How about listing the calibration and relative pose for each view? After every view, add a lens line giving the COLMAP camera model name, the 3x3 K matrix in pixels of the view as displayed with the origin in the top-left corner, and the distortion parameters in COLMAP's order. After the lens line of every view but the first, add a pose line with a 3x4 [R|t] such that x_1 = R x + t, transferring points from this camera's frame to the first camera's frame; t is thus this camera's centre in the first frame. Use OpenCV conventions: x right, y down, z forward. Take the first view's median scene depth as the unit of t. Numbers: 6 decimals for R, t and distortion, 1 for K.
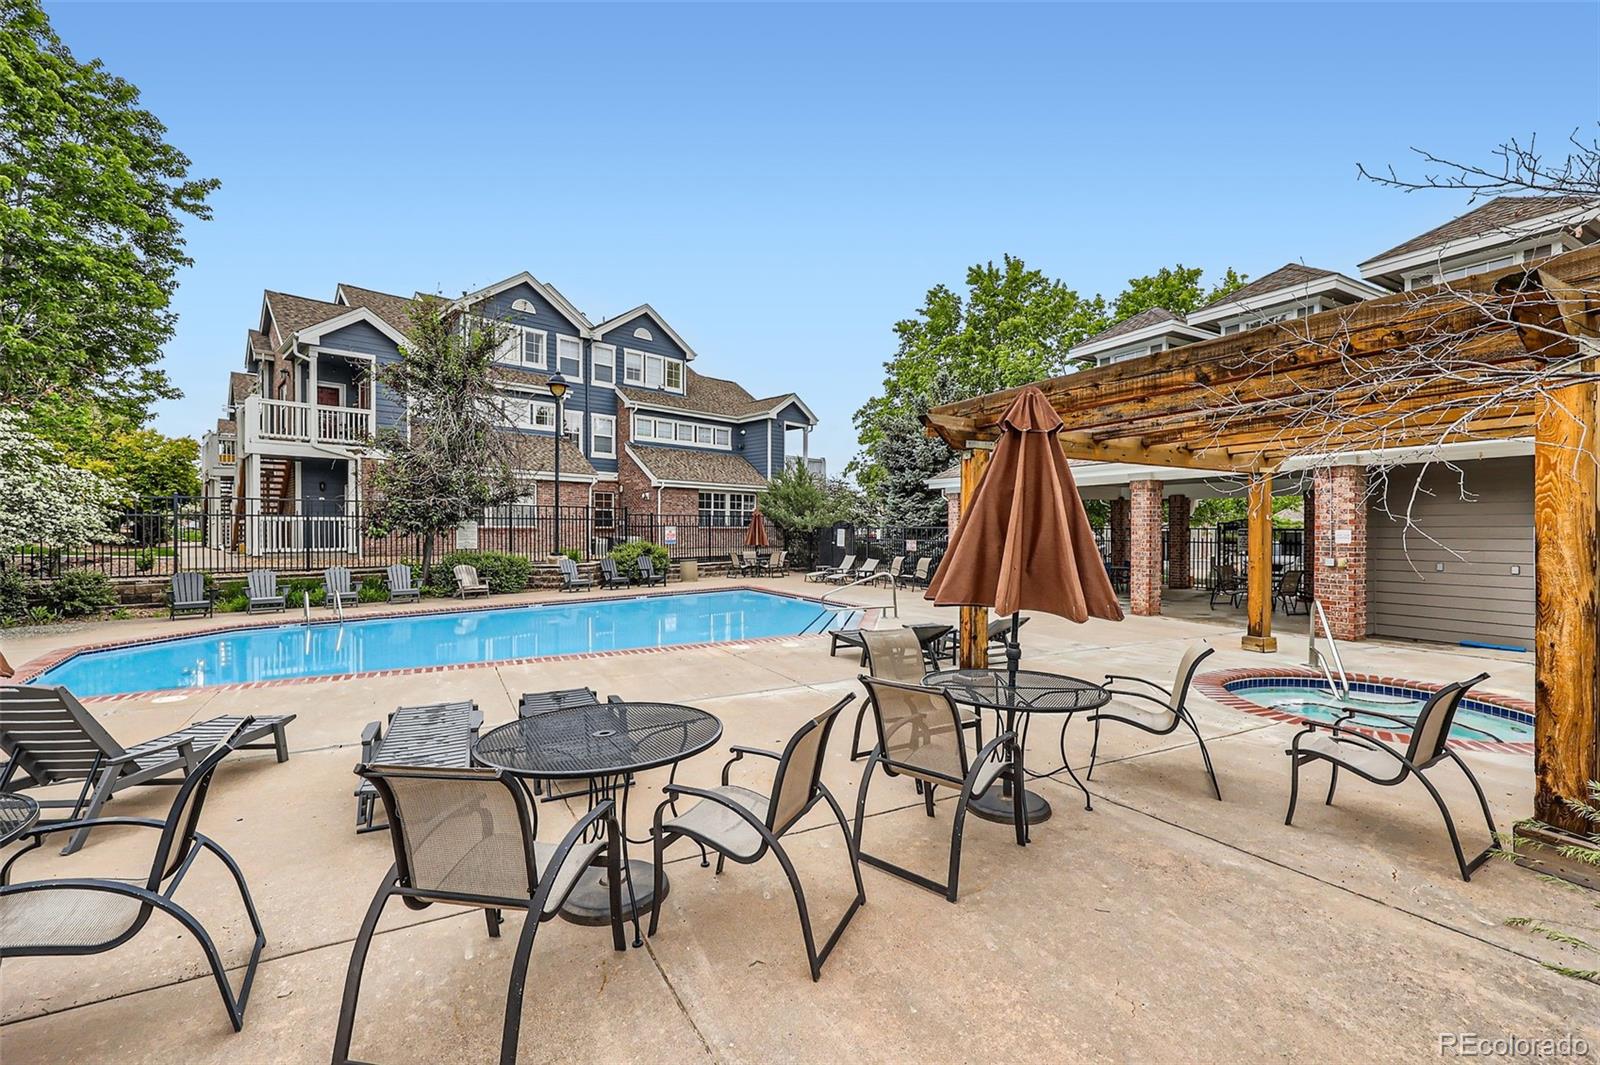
lens RADIAL K [[659.1, 0, 807.1], [0, 659.1, 535.3], [0, 0, 1]] dist [0.001868, 0.000162]
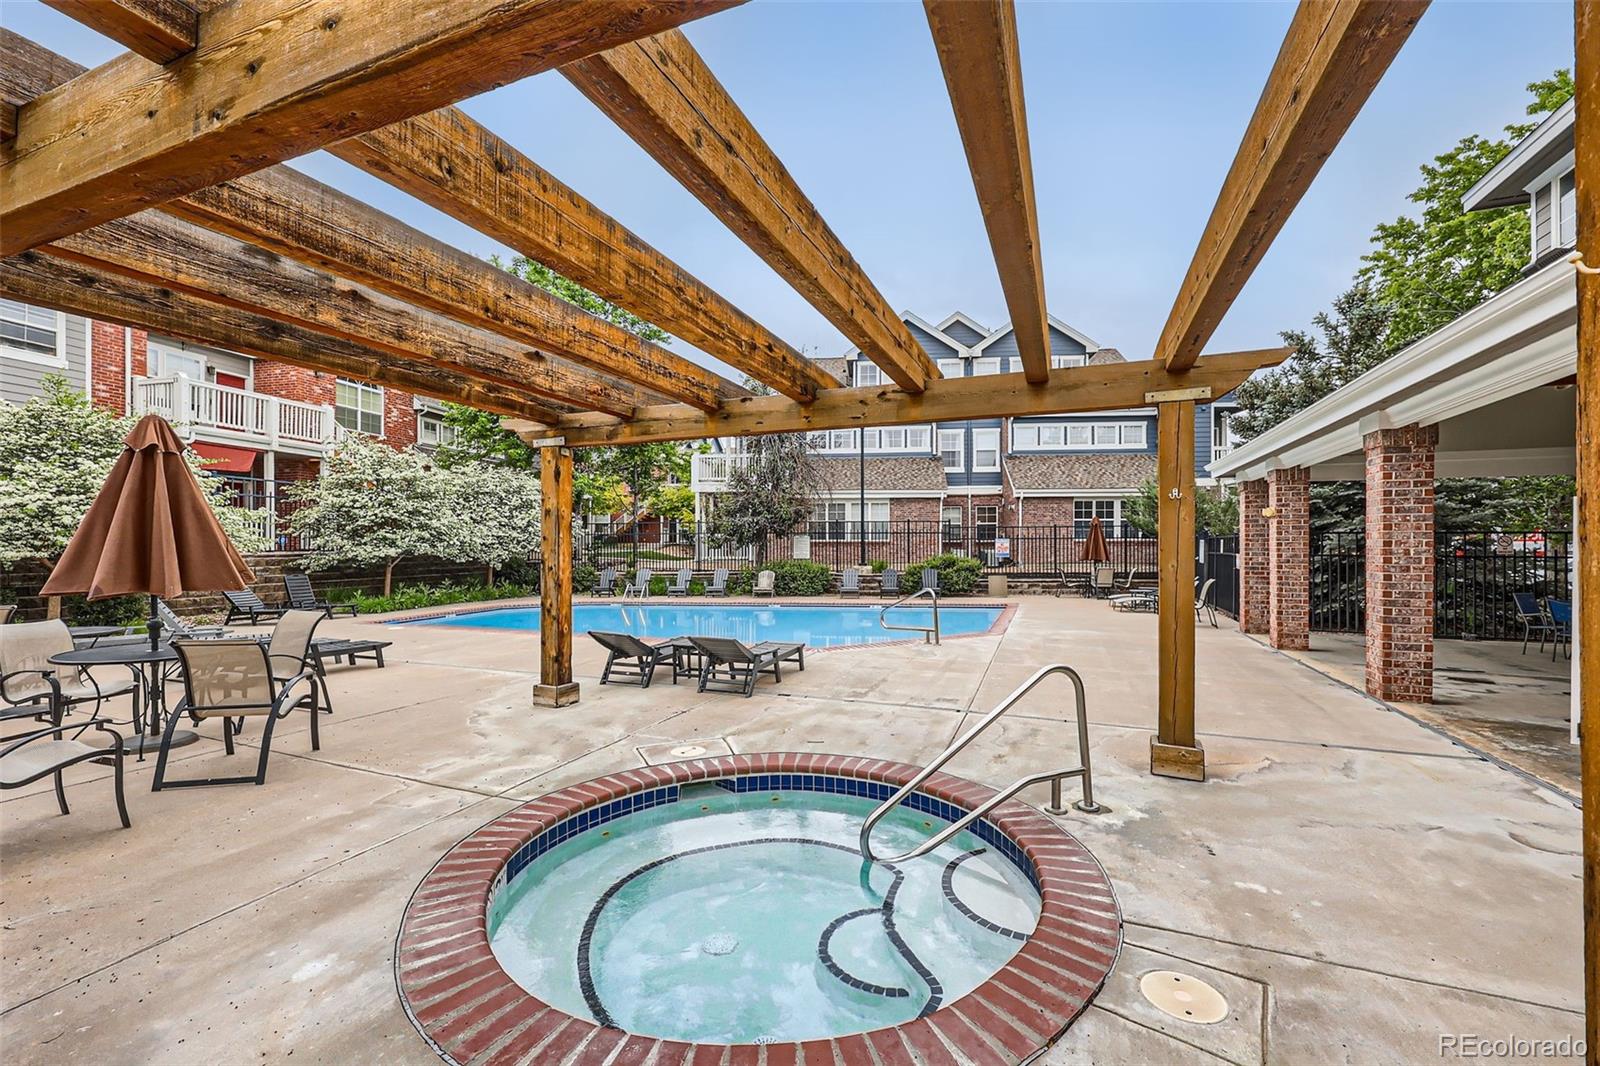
lens RADIAL K [[659.1, 0, 811.5], [0, 659.1, 539.8], [0, 0, 1]] dist [0.001868, 0.000162]
pose [[0.646729, -0.010779, -0.762644, 0.282577], [-0.004280, 0.999833, -0.017761, 0.005017], [0.762708, 0.014750, 0.646575, 0.154027]]
